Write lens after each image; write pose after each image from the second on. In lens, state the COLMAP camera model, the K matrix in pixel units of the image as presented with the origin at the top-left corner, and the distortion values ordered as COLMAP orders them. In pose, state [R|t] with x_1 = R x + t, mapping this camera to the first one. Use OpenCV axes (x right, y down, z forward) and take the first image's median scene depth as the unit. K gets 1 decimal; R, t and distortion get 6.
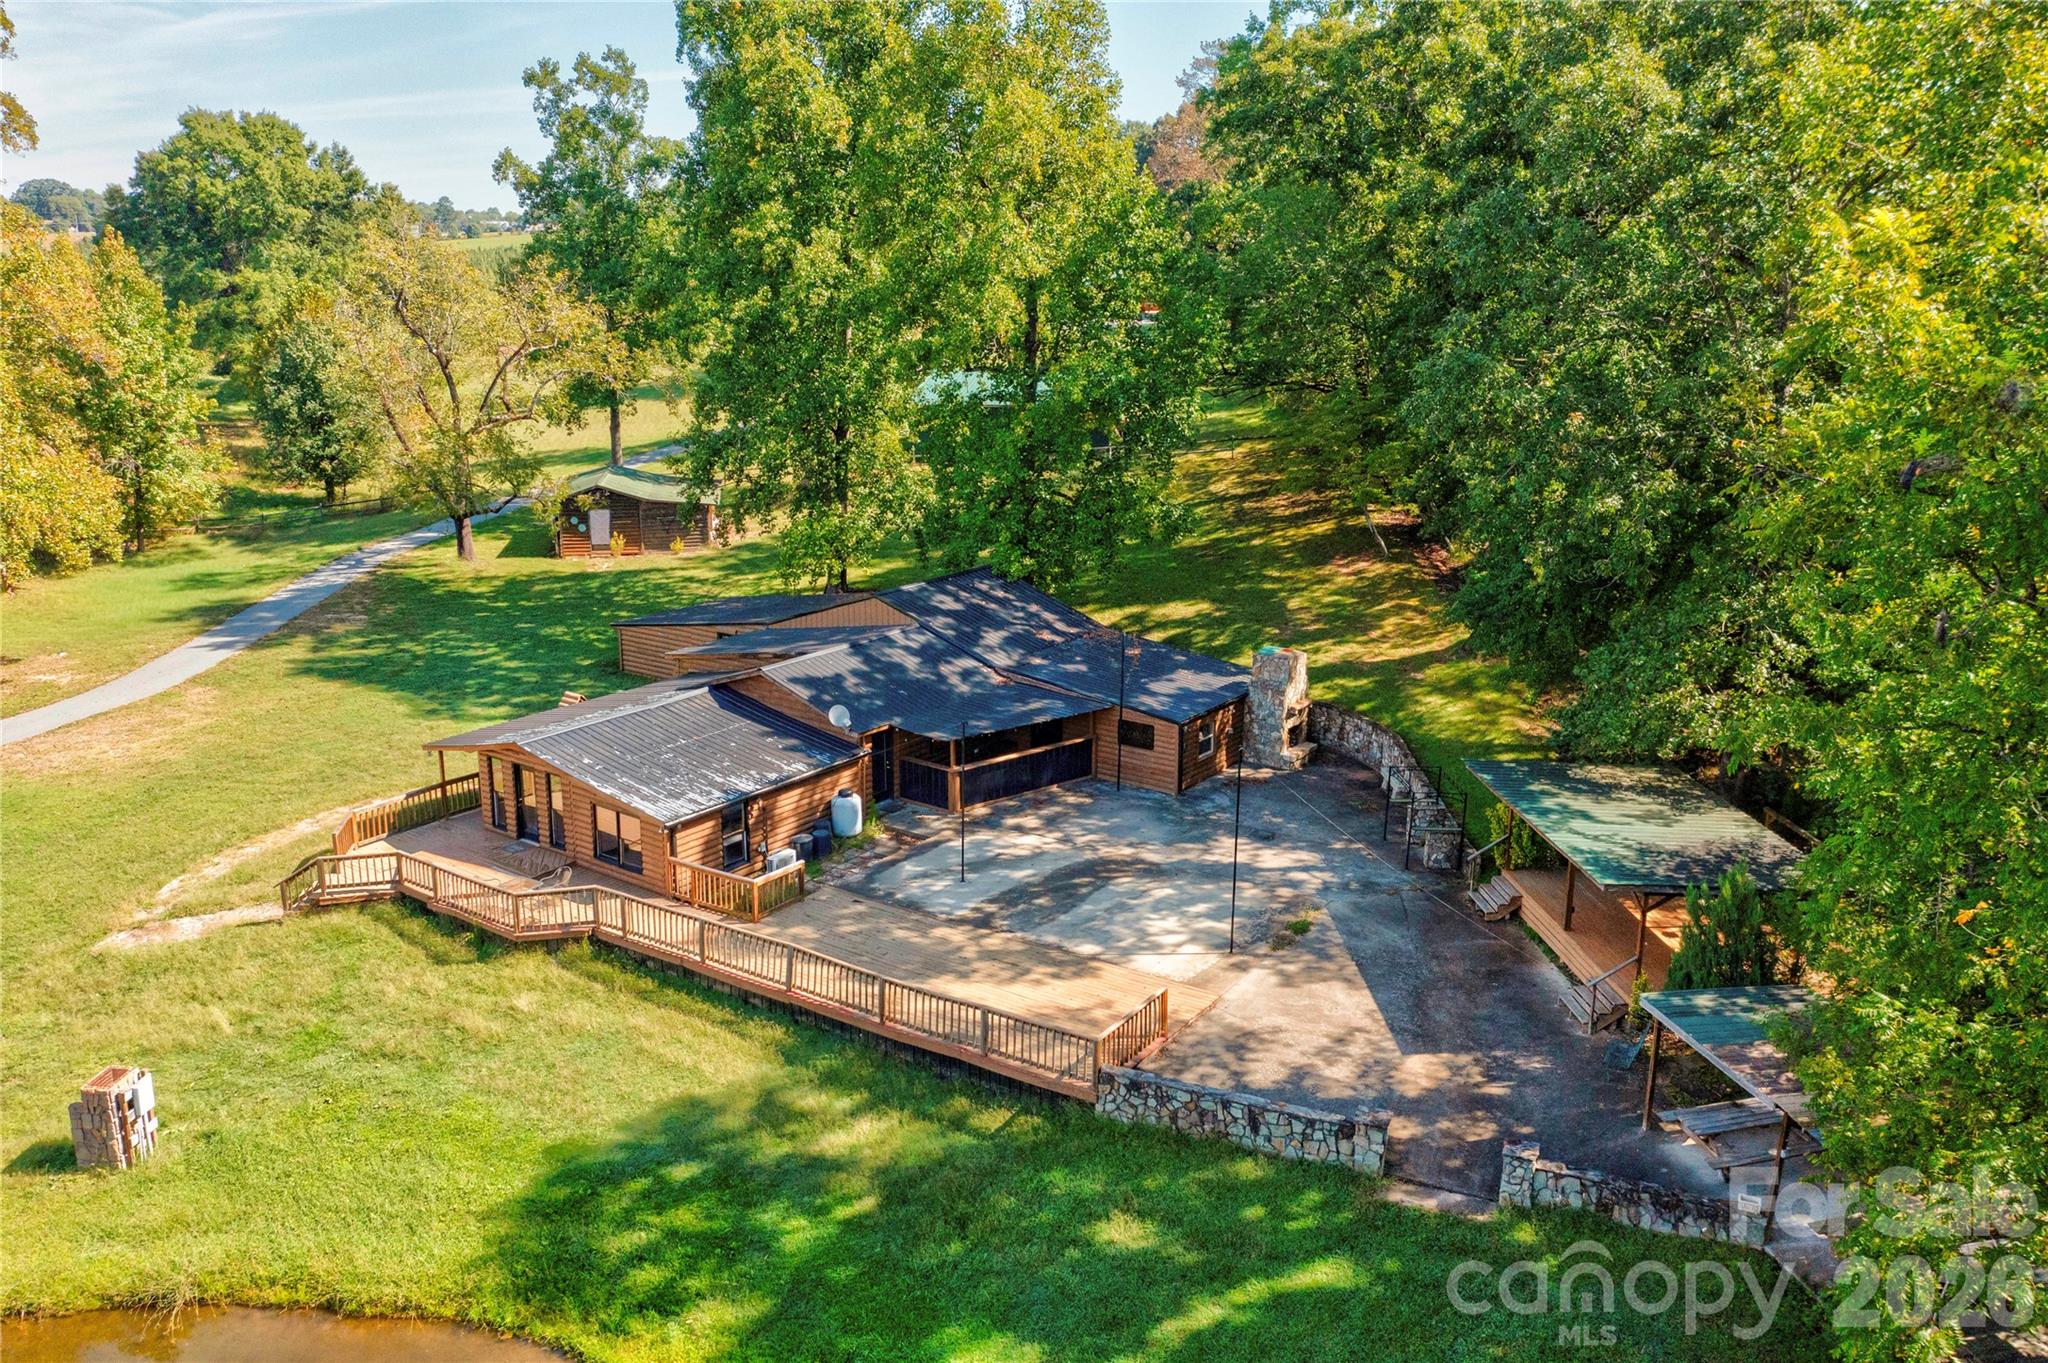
lens RADIAL K [[1637.2, 0, 1027.5], [0, 1637.2, 679.6], [0, 0, 1]] dist [-0.011116, -0.003116]
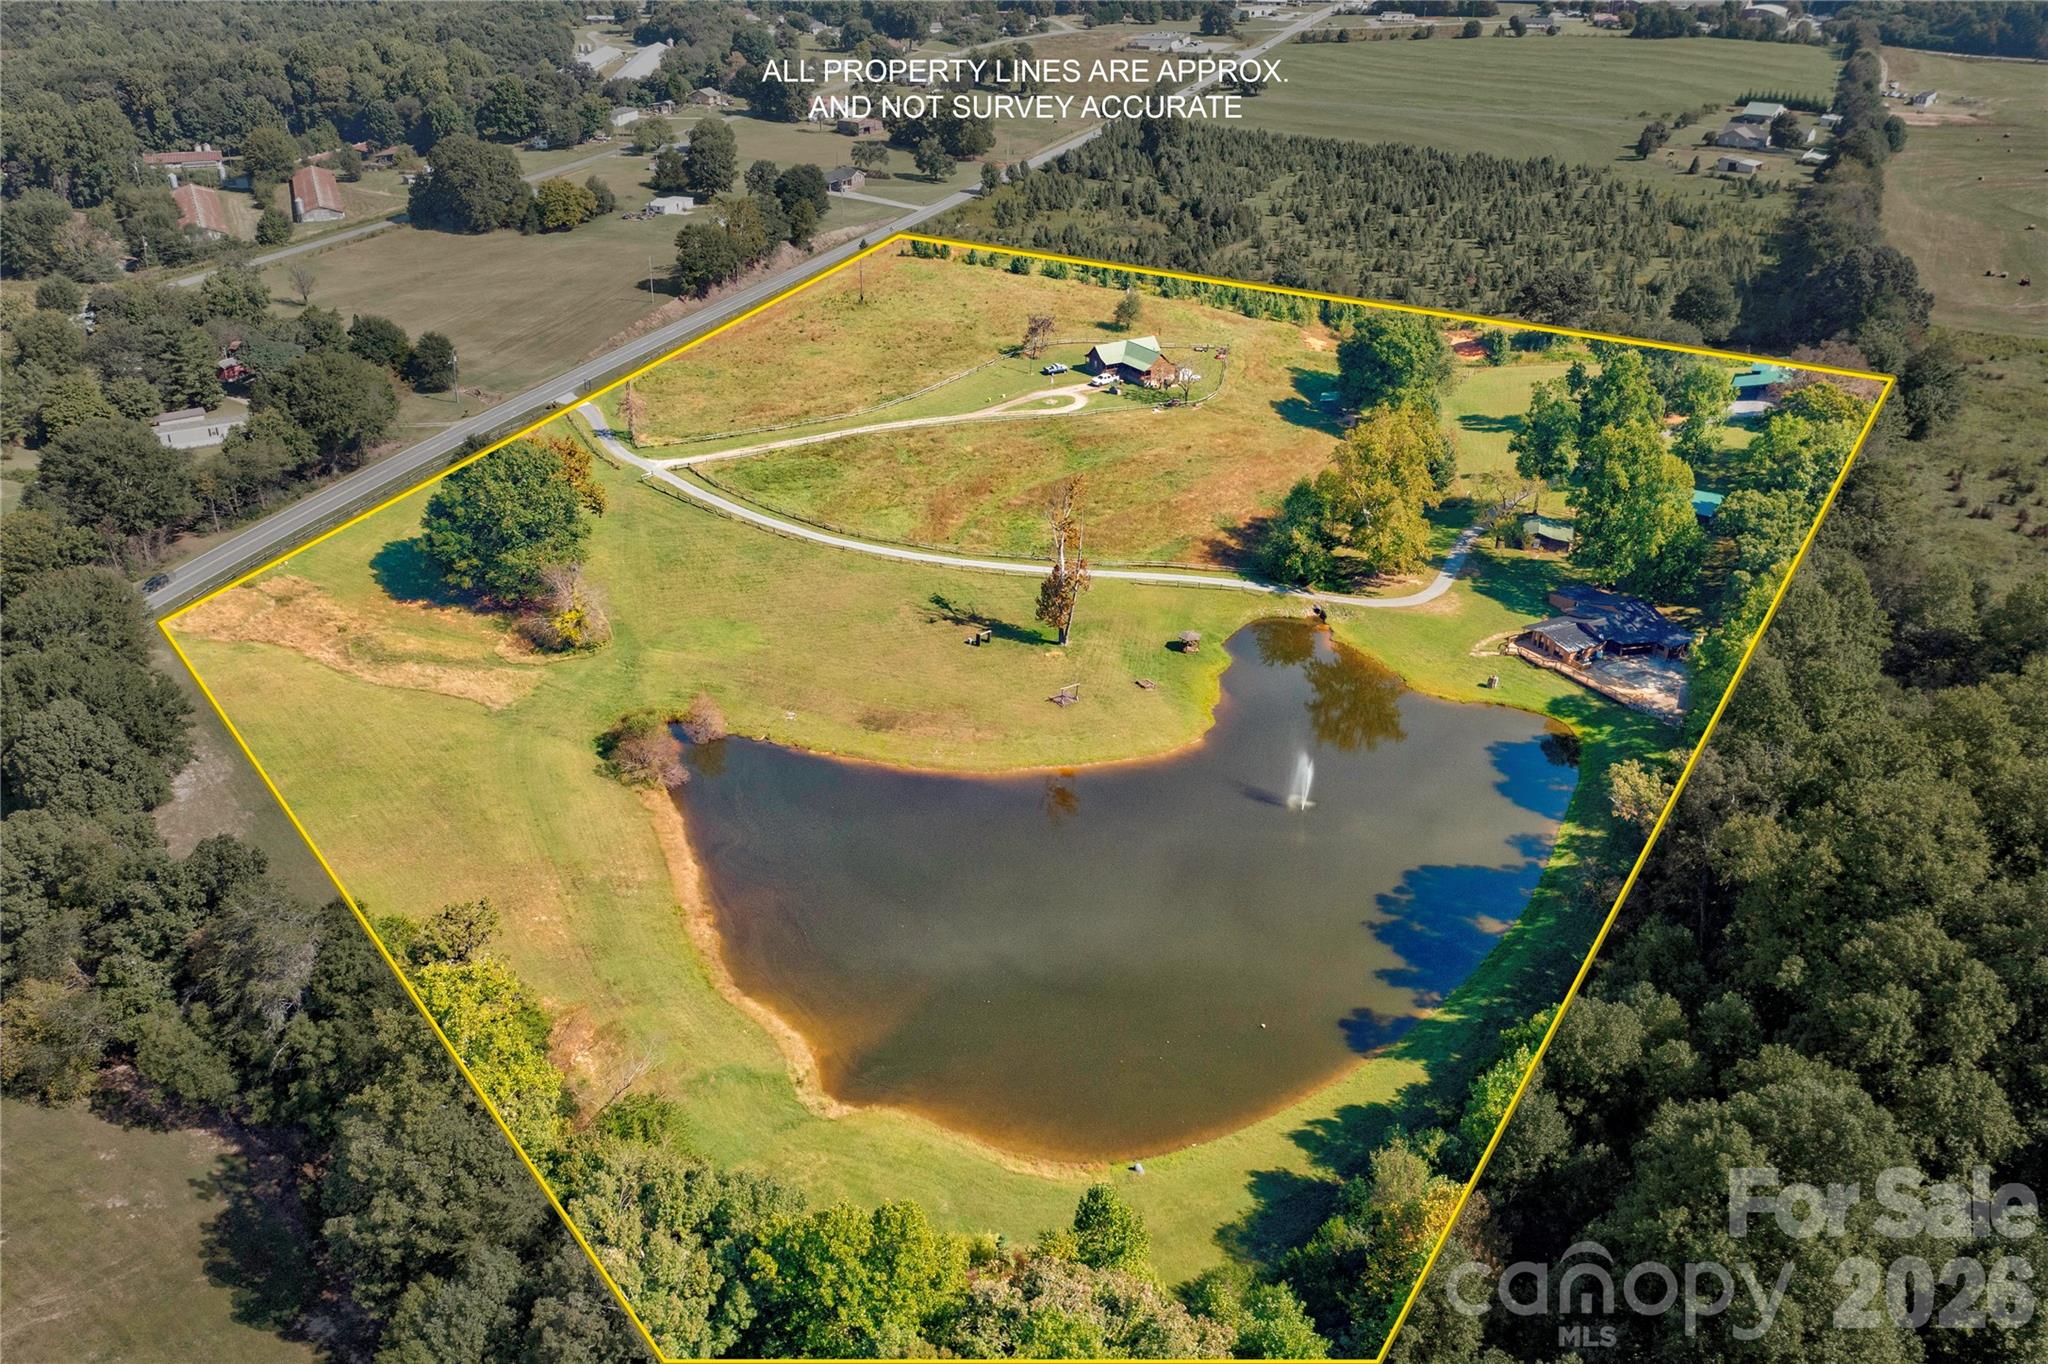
lens RADIAL K [[1637.2, 0, 1025.2], [0, 1637.2, 677.3], [0, 0, 1]] dist [-0.011116, -0.003116]
pose [[0.898977, 0.192175, -0.393585, 0.347212], [-0.112715, 0.969845, 0.216094, -0.850816], [0.423244, -0.149901, 0.893529, -4.966657]]
